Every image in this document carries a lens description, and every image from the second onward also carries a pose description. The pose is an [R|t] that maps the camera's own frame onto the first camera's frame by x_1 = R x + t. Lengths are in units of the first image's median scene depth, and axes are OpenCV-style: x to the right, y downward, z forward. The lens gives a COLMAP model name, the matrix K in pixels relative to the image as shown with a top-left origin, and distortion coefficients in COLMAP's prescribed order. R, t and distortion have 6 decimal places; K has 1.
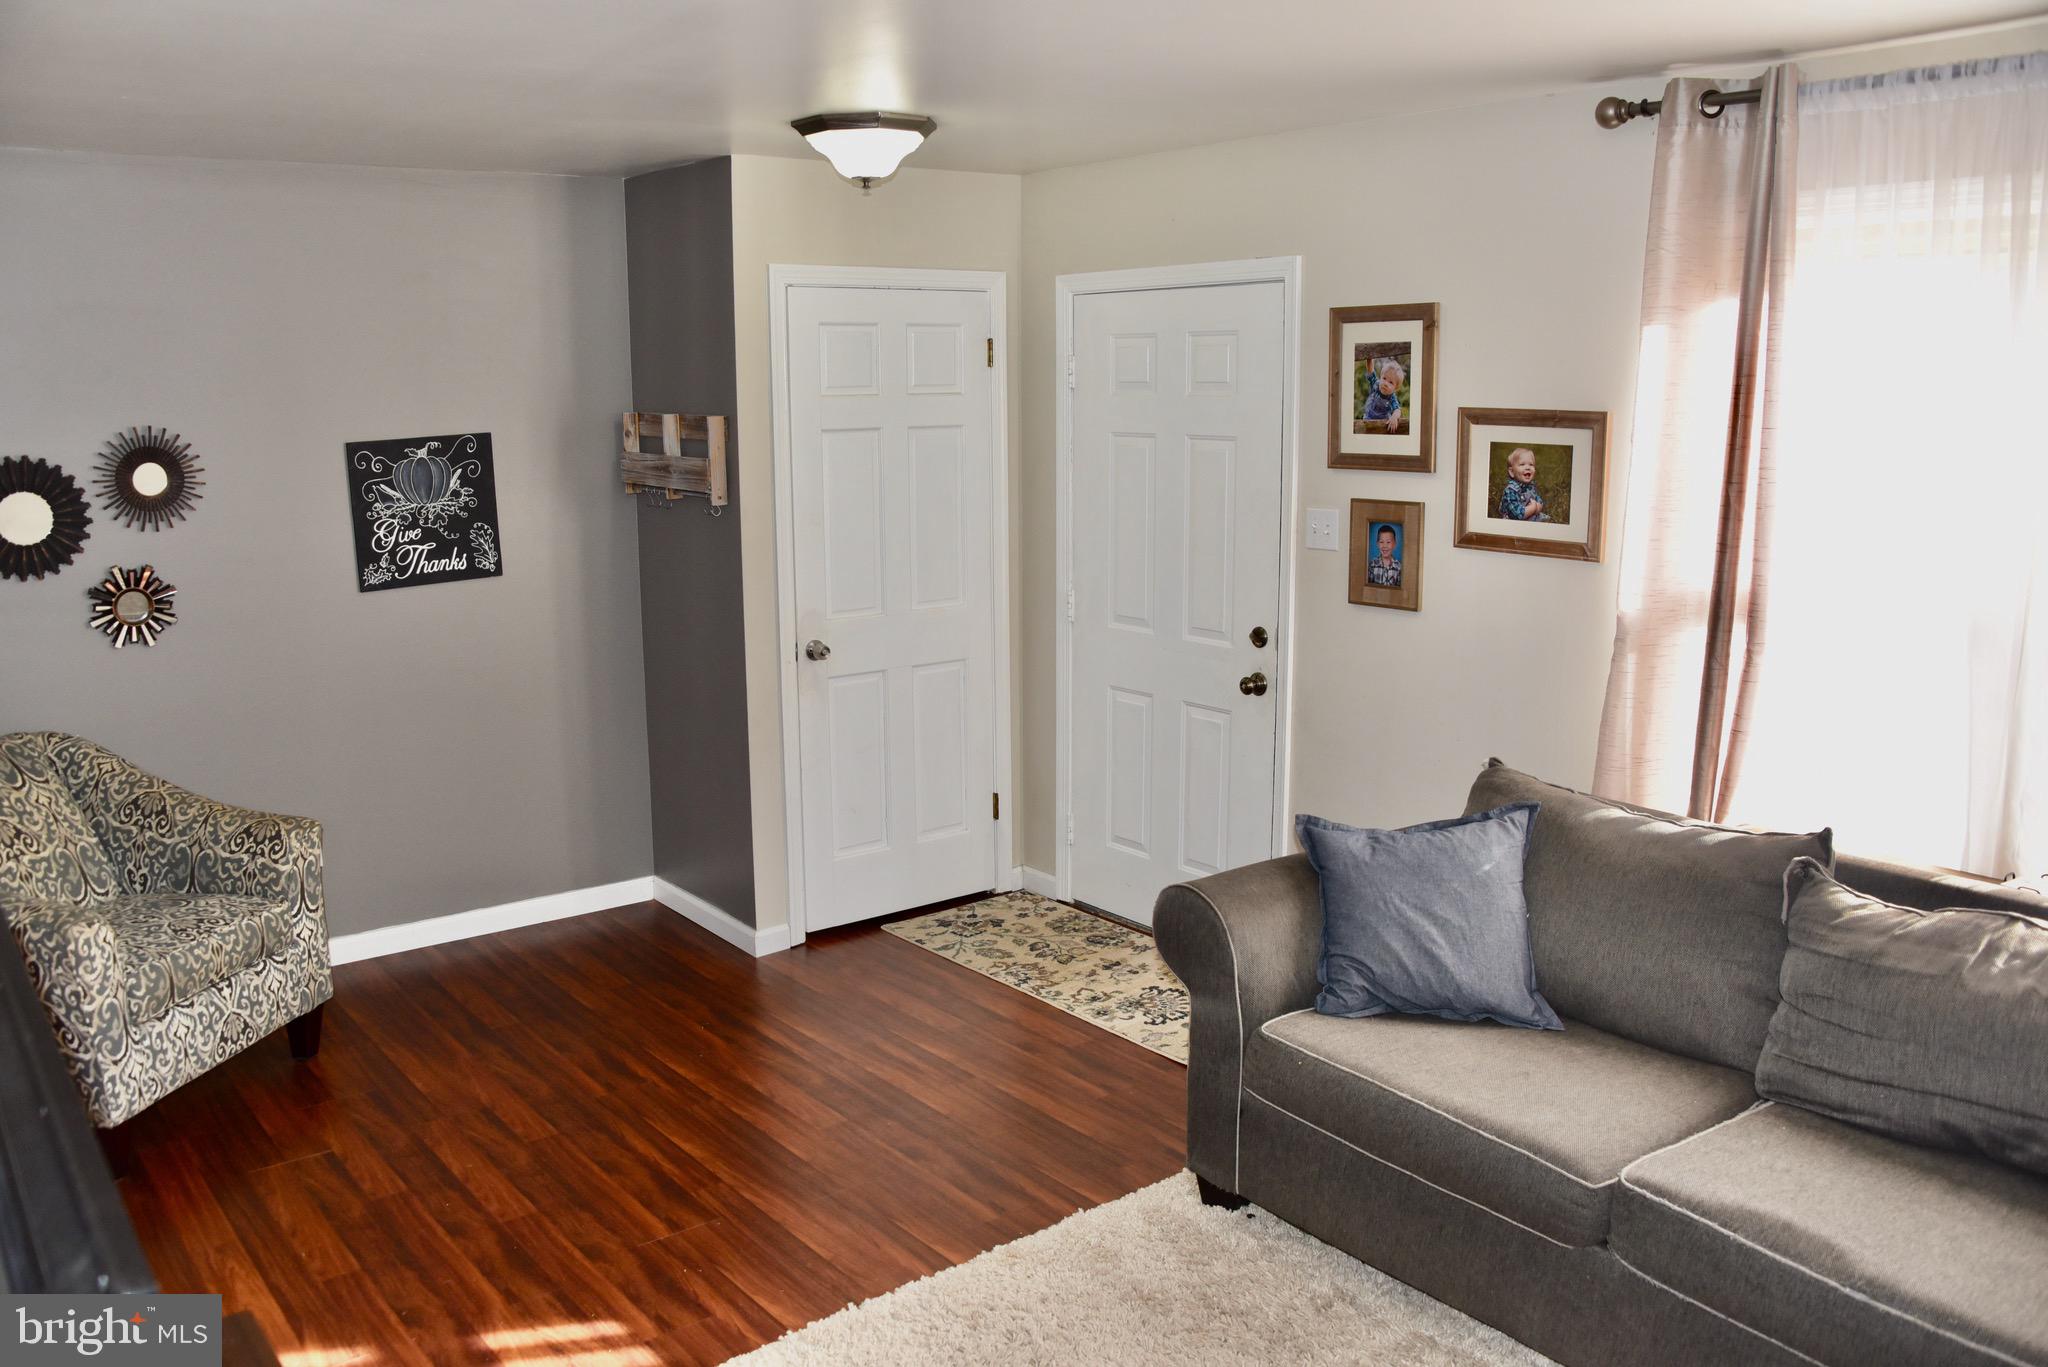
lens RADIAL K [[1633.1, 0, 1025.4], [0, 1633.1, 695.7], [0, 0, 1]] dist [-0.133096, 0.049681]
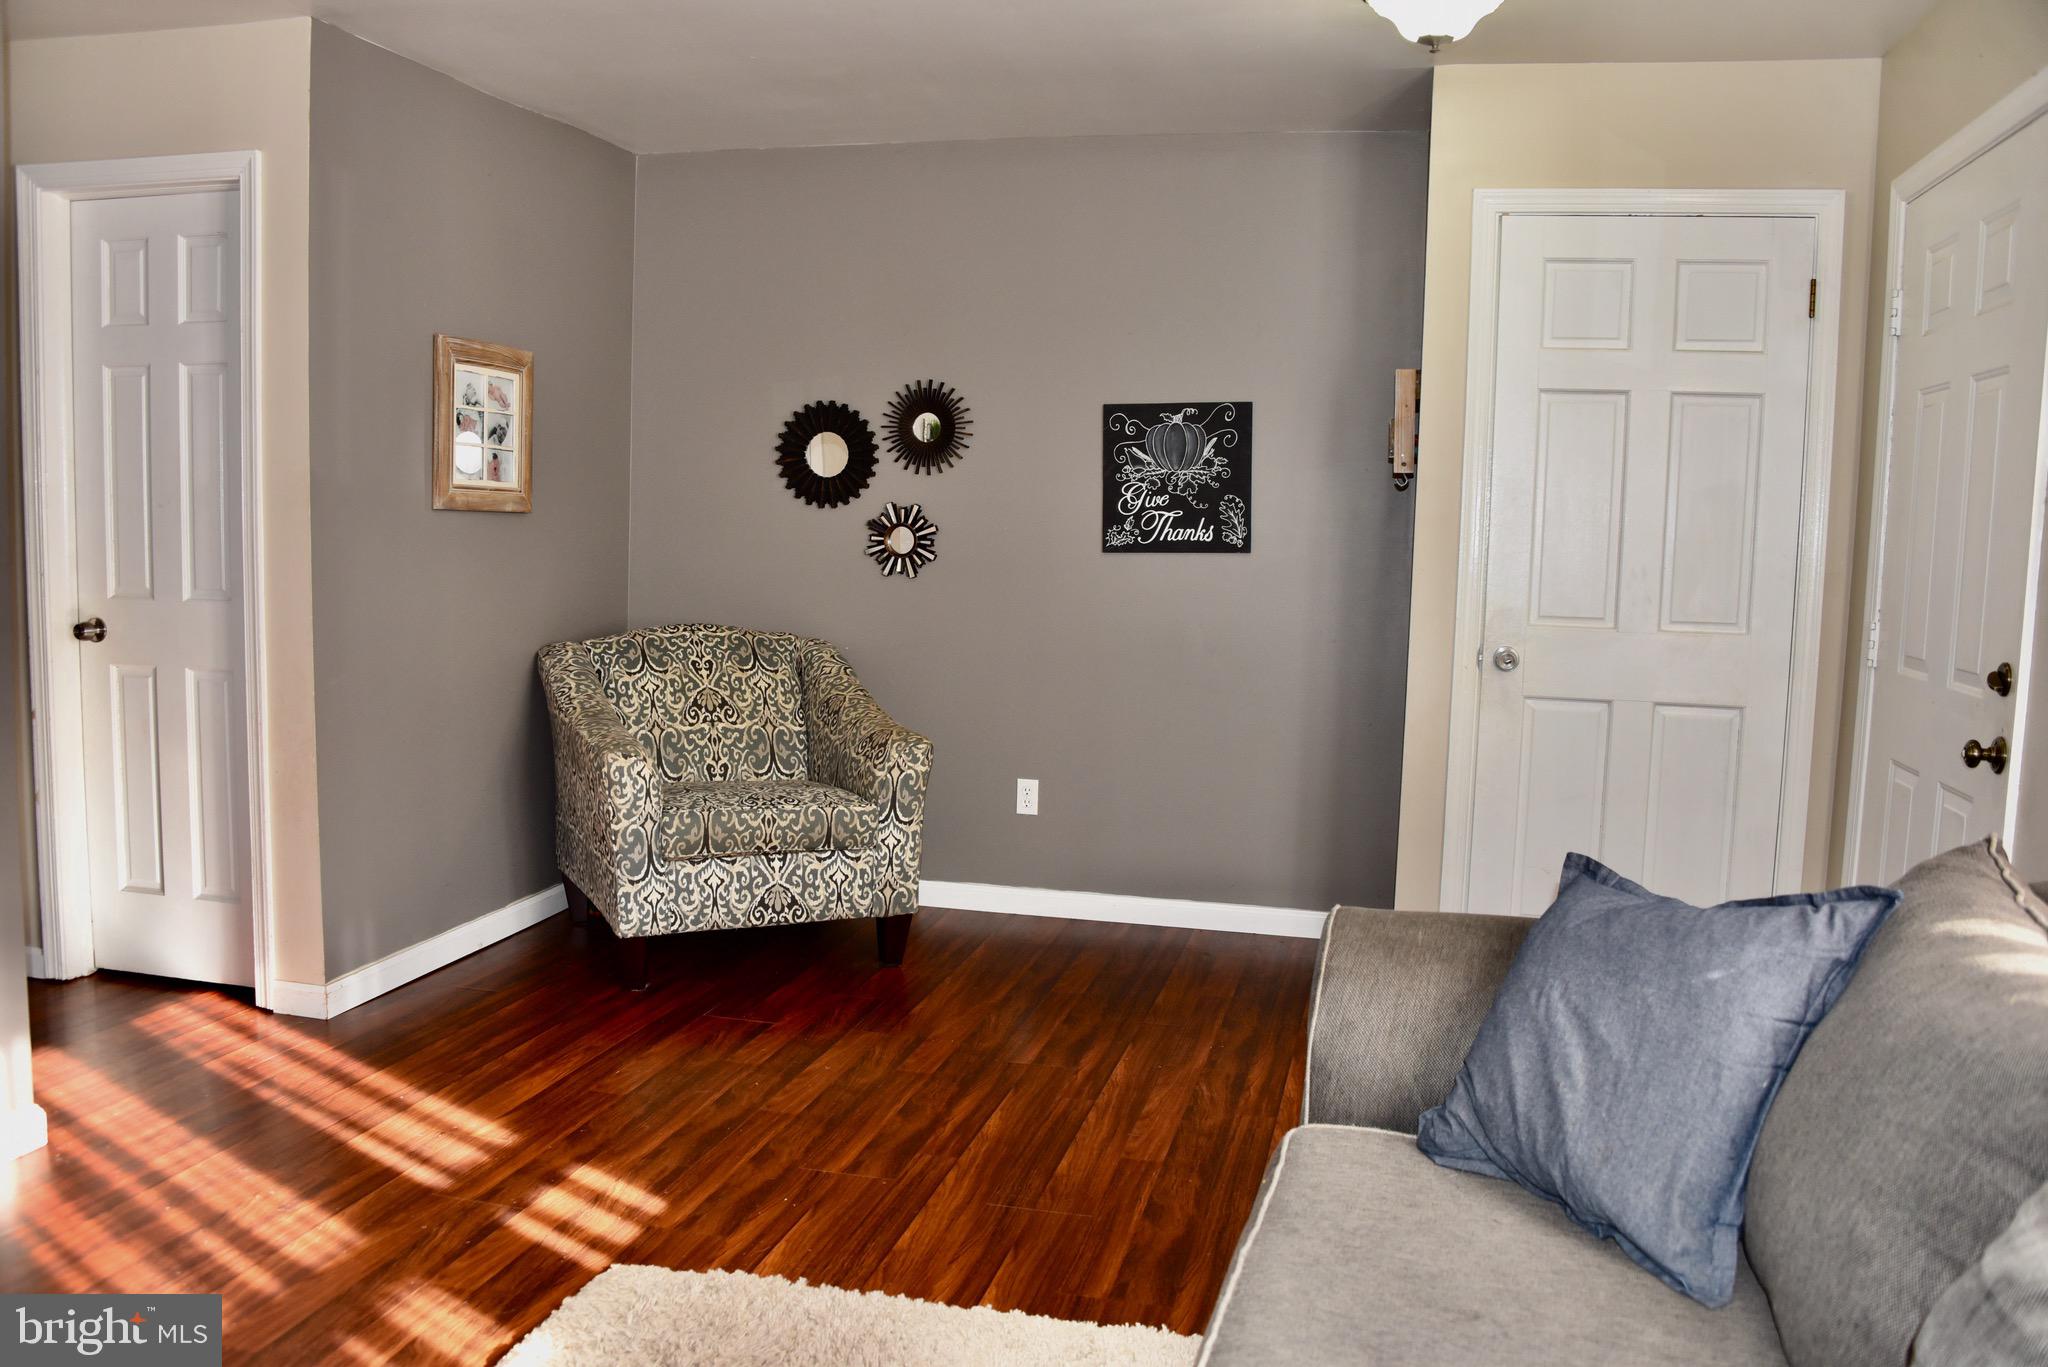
lens RADIAL K [[1633.1, 0, 1020.3], [0, 1633.1, 693.9], [0, 0, 1]] dist [-0.133096, 0.049681]
pose [[0.617683, 0.106693, -0.779156, 0.407573], [-0.179751, 0.983681, -0.007800, 0.045559], [0.765609, 0.144872, 0.626781, 0.363762]]
